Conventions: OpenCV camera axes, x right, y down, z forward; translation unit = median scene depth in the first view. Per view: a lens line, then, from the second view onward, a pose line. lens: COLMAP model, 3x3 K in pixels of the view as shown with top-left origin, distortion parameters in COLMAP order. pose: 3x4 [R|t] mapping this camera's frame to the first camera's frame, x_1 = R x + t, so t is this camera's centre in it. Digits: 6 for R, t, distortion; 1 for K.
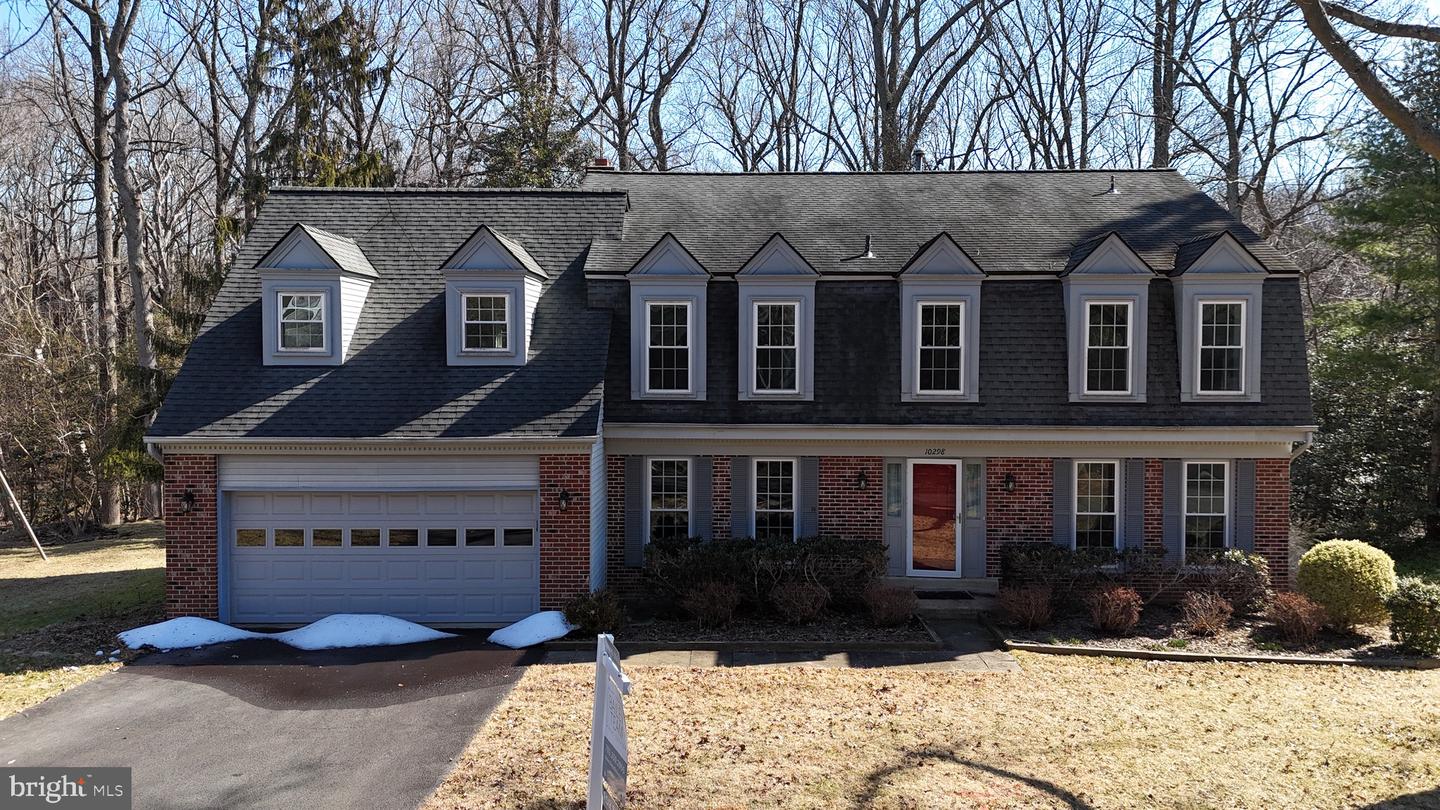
lens RADIAL K [[1052.9, 0, 724.9], [0, 1052.9, 407.6], [0, 0, 1]] dist [0.071057, -0.080731]
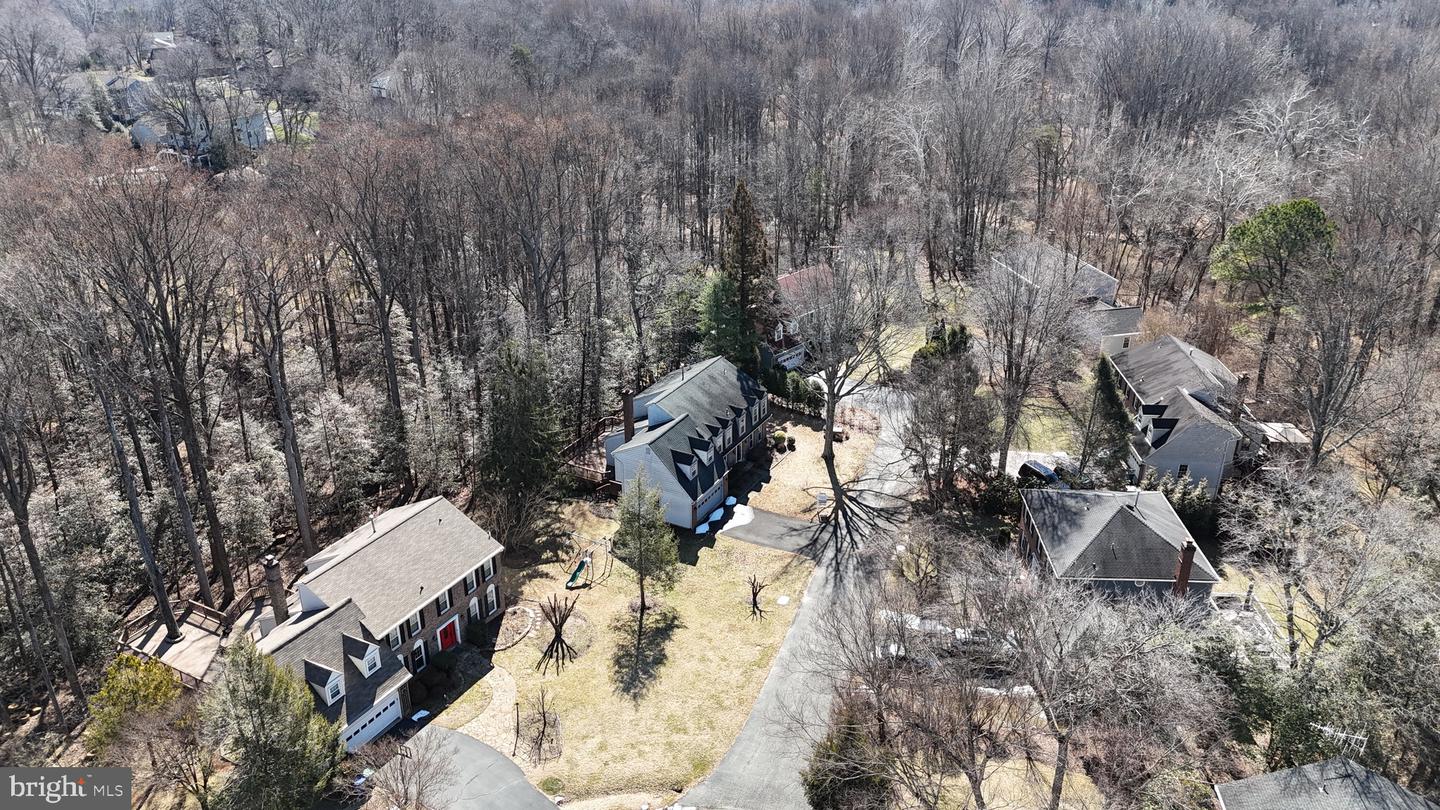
lens RADIAL K [[1052.9, 0, 723.9], [0, 1052.9, 396.5], [0, 0, 1]] dist [0.071057, -0.080731]
pose [[0.462805, -0.367141, 0.806858, -4.350602], [0.057869, 0.920773, 0.385782, -2.395738], [-0.884569, -0.131850, 0.447384, -1.423618]]
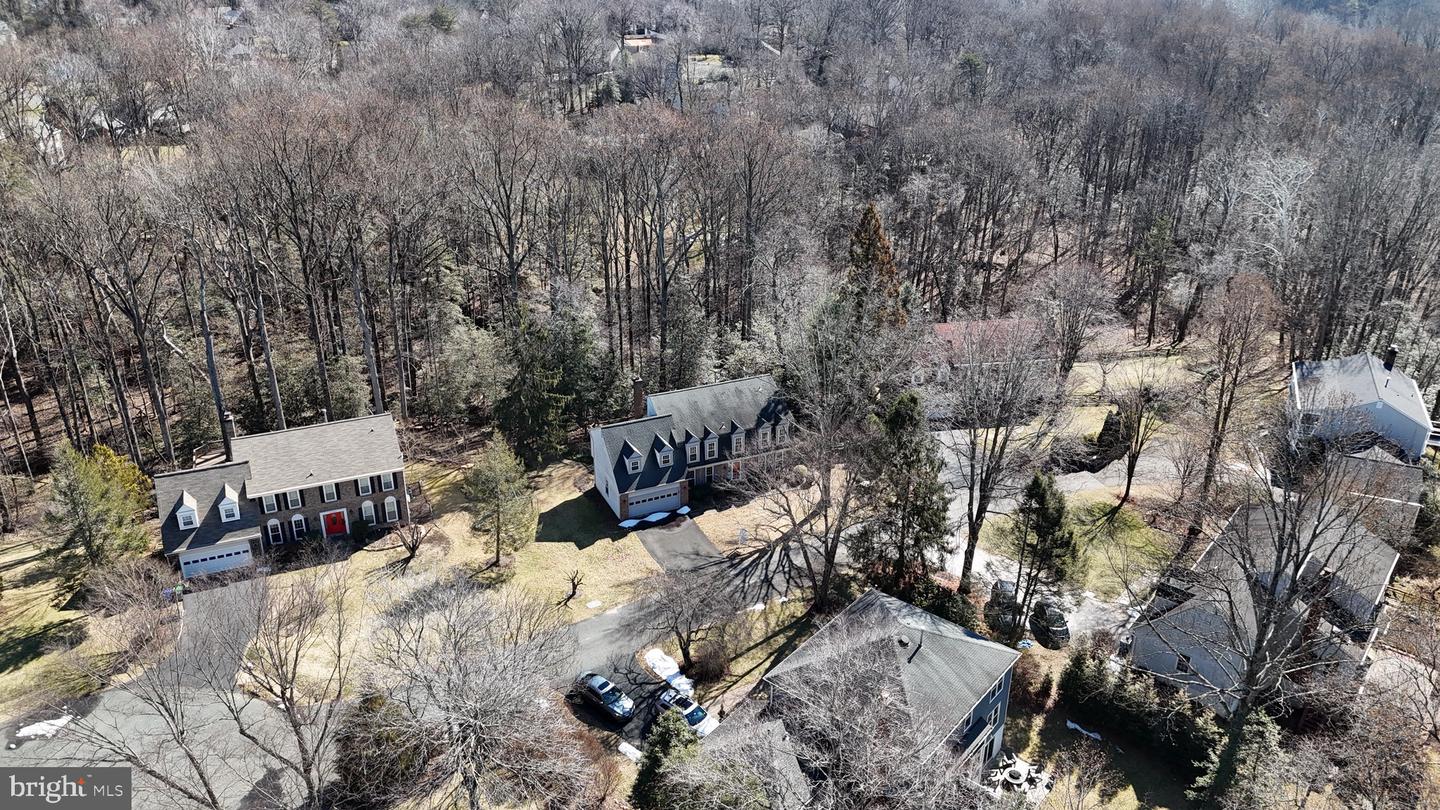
lens RADIAL K [[1052.9, 0, 726.0], [0, 1052.9, 401.5], [0, 0, 1]] dist [0.071057, -0.080731]
pose [[0.901626, -0.170405, 0.397532, -2.016522], [0.017526, 0.932756, 0.360082, -2.265993], [-0.432161, -0.317693, 0.843984, -3.568363]]
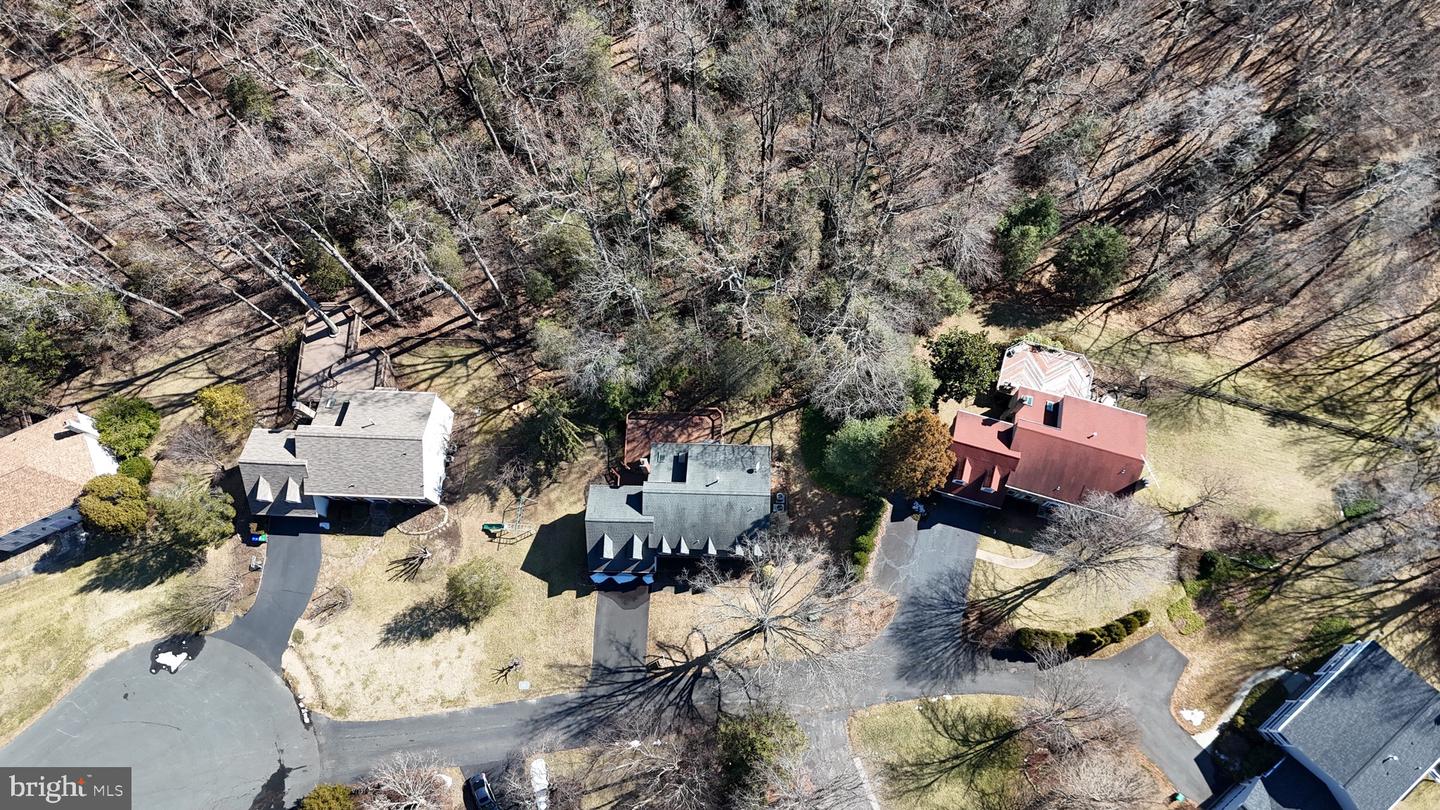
lens RADIAL K [[1052.9, 0, 721.2], [0, 1052.9, 400.2], [0, 0, 1]] dist [0.071057, -0.080731]
pose [[0.999627, 0.008437, -0.025967, 0.418837], [0.021853, 0.322921, 0.946174, -6.057839], [0.016368, -0.946388, 0.322616, -0.113247]]
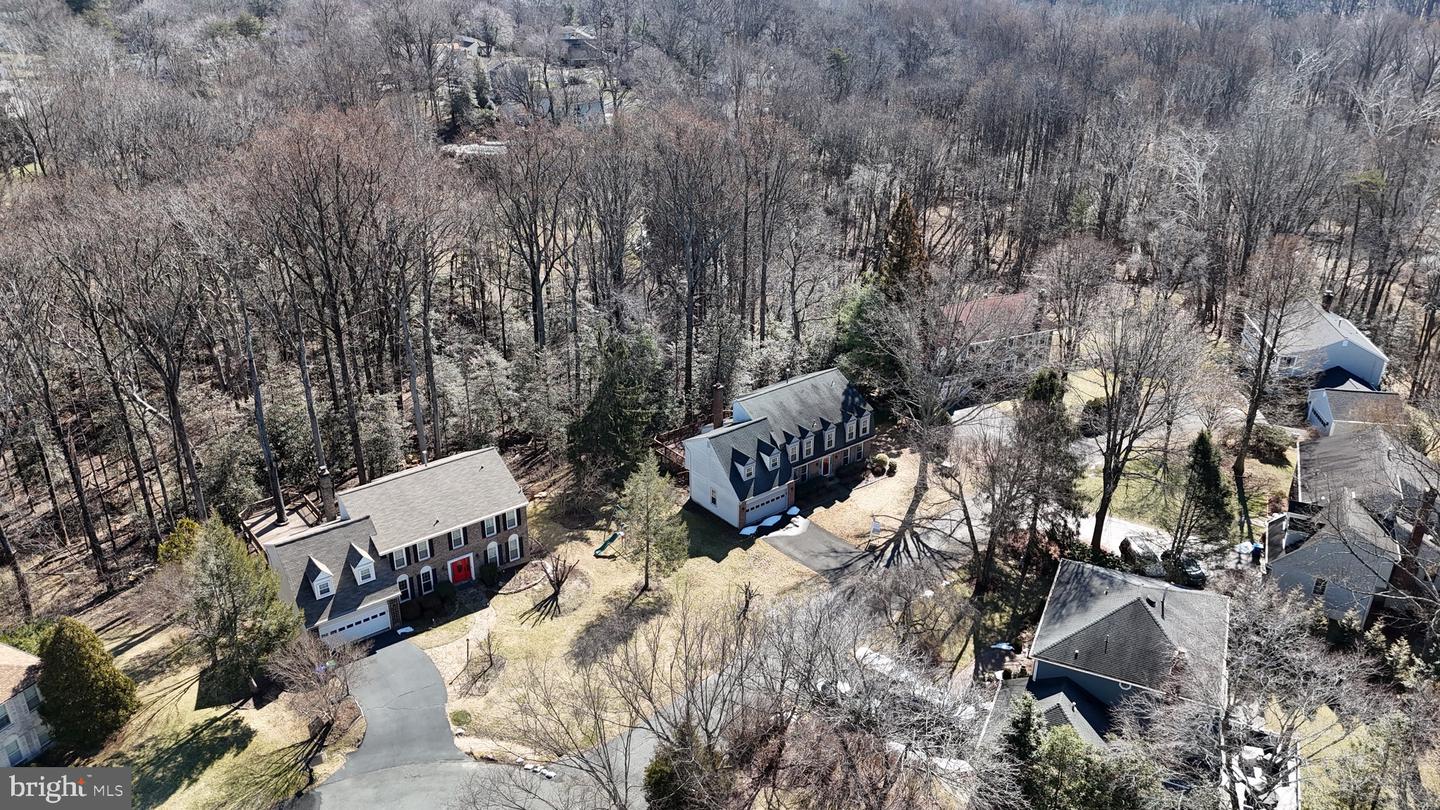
lens RADIAL K [[1052.9, 0, 723.0], [0, 1052.9, 399.4], [0, 0, 1]] dist [0.071057, -0.080731]
pose [[0.770120, -0.257974, 0.583407, -3.438546], [0.034683, 0.930157, 0.365519, -2.323866], [-0.636955, -0.261259, 0.725280, -2.634781]]
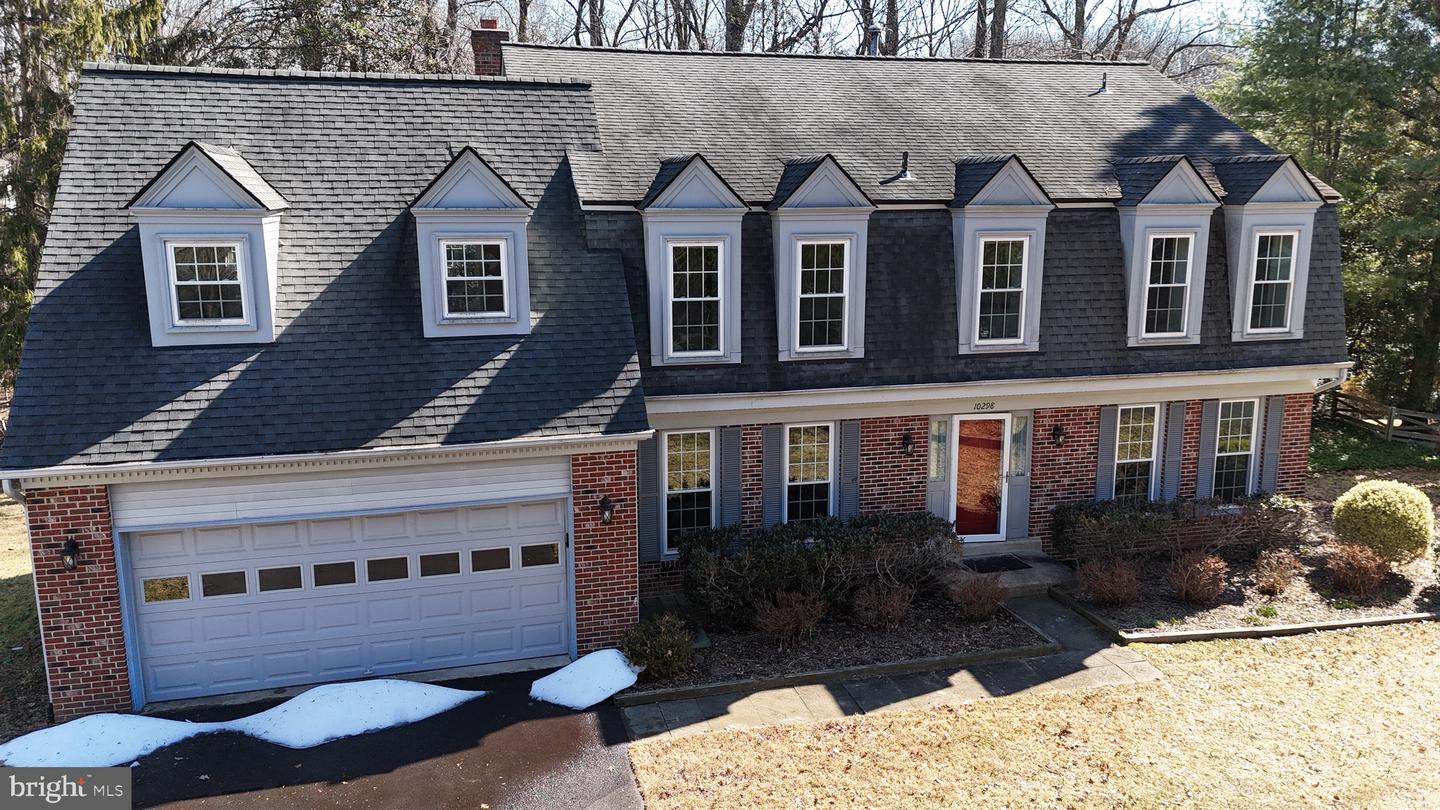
lens RADIAL K [[1052.9, 0, 718.9], [0, 1052.9, 405.0], [0, 0, 1]] dist [0.071057, -0.080731]
pose [[0.964626, -0.055375, 0.257740, -0.250505], [0.014996, 0.987633, 0.156067, -0.103563], [-0.263195, -0.146681, 0.953527, 0.218084]]
